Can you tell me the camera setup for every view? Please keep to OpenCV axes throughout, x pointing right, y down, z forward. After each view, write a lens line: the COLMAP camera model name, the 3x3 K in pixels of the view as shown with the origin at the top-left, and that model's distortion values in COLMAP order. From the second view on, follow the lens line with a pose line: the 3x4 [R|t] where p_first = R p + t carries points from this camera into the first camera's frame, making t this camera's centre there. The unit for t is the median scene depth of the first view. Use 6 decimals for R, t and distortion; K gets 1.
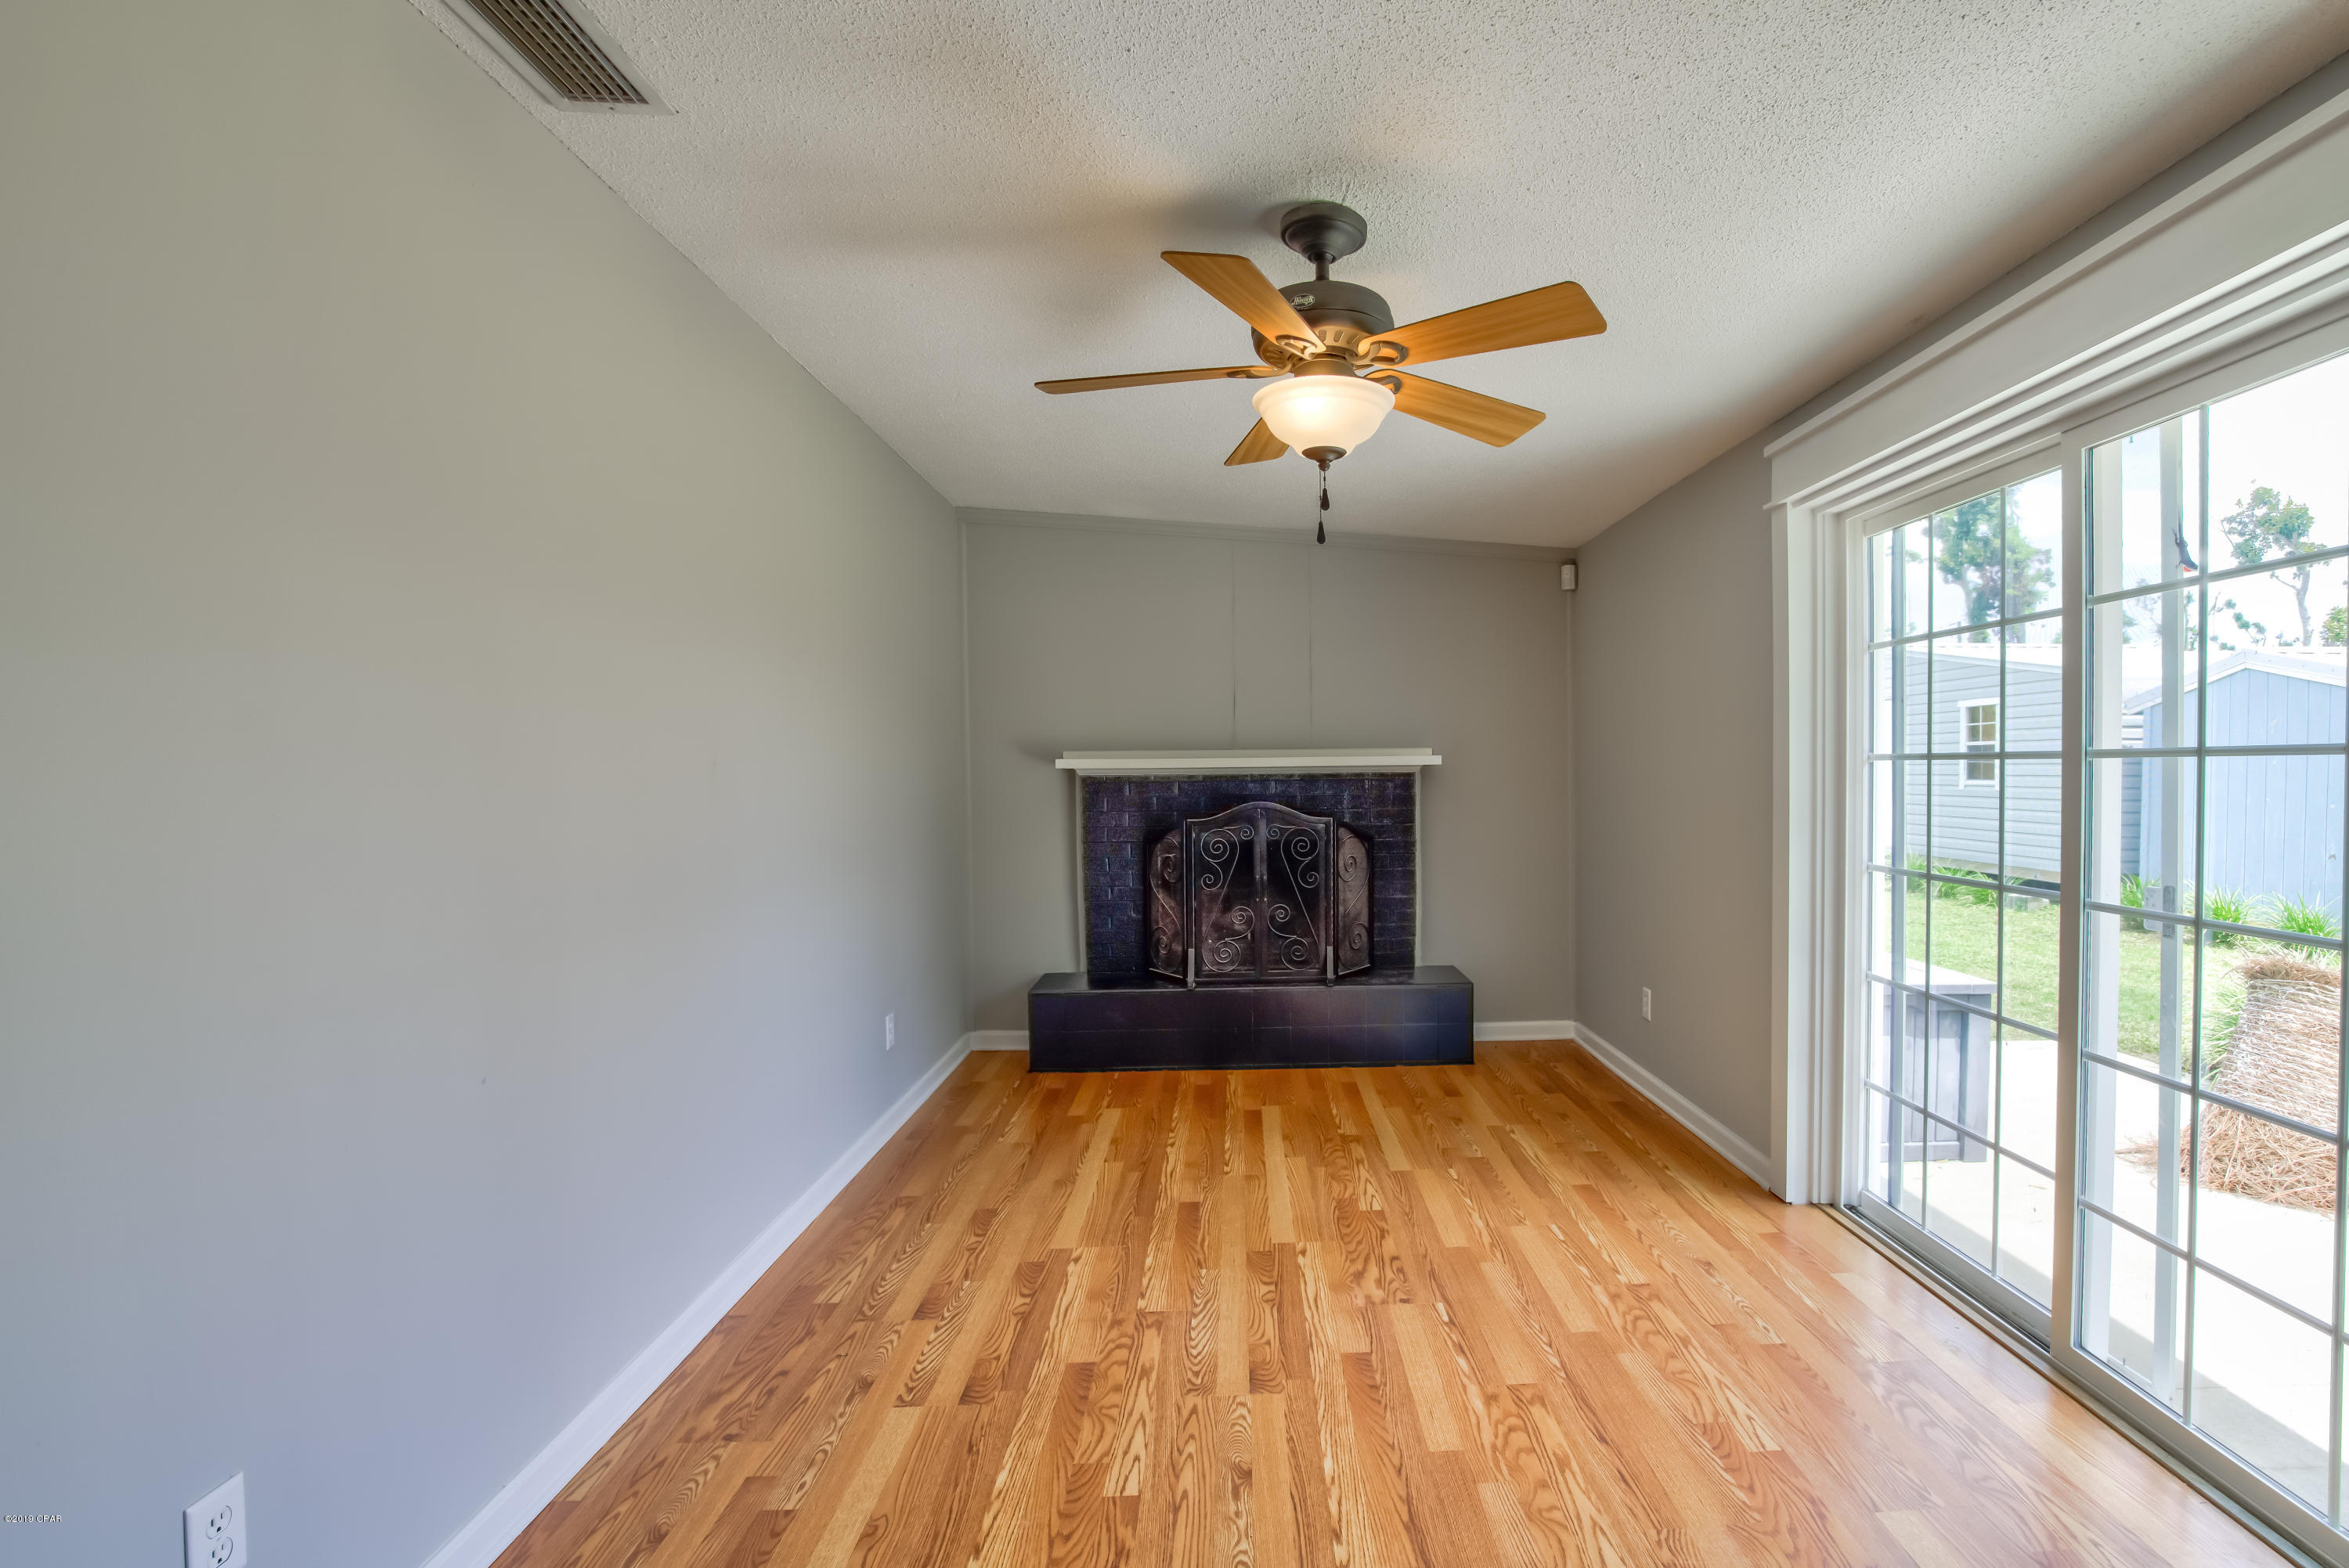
lens RADIAL K [[1042.3, 0, 1182.7], [0, 1042.3, 743.5], [0, 0, 1]] dist [-0.033929, 0.014508]
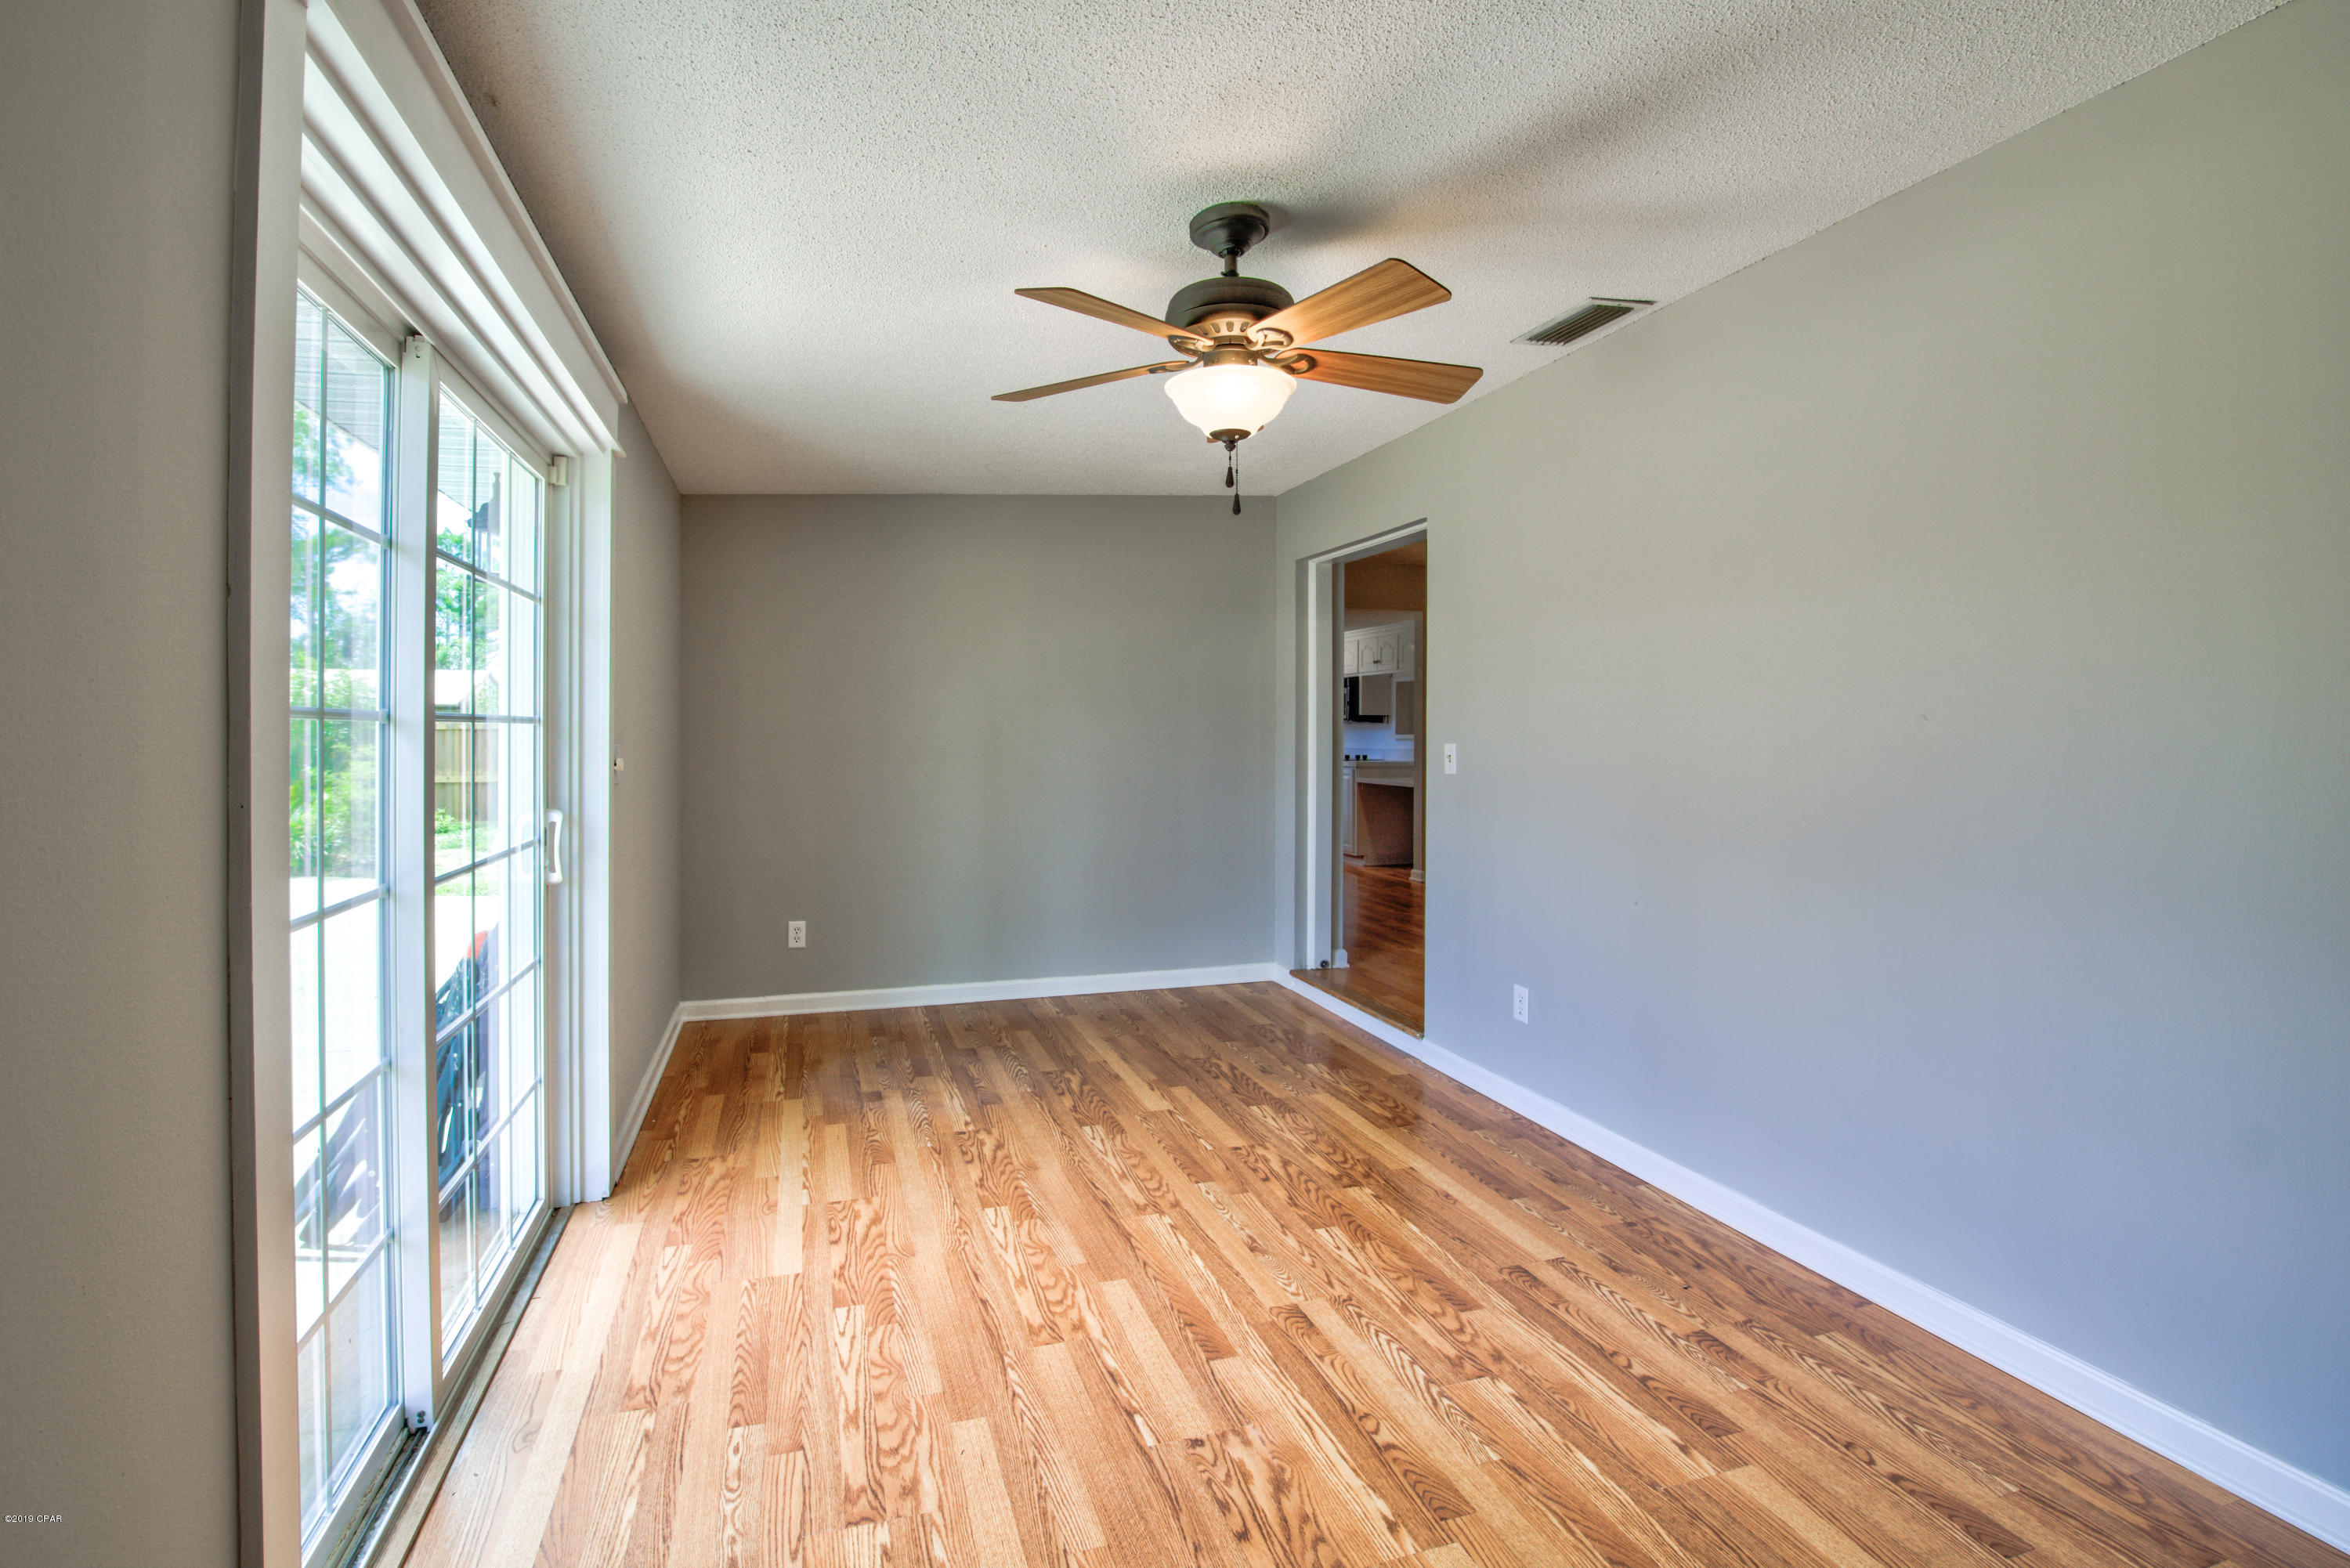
lens RADIAL K [[1042.8, 0, 1183.2], [0, 1042.8, 743.5], [0, 0, 1]] dist [-0.033929, 0.014508]
pose [[-0.917745, 0.012052, -0.396988, 0.561544], [0.015934, 0.999852, -0.006482, 0.052908], [0.396852, -0.012274, -0.917801, 1.847530]]
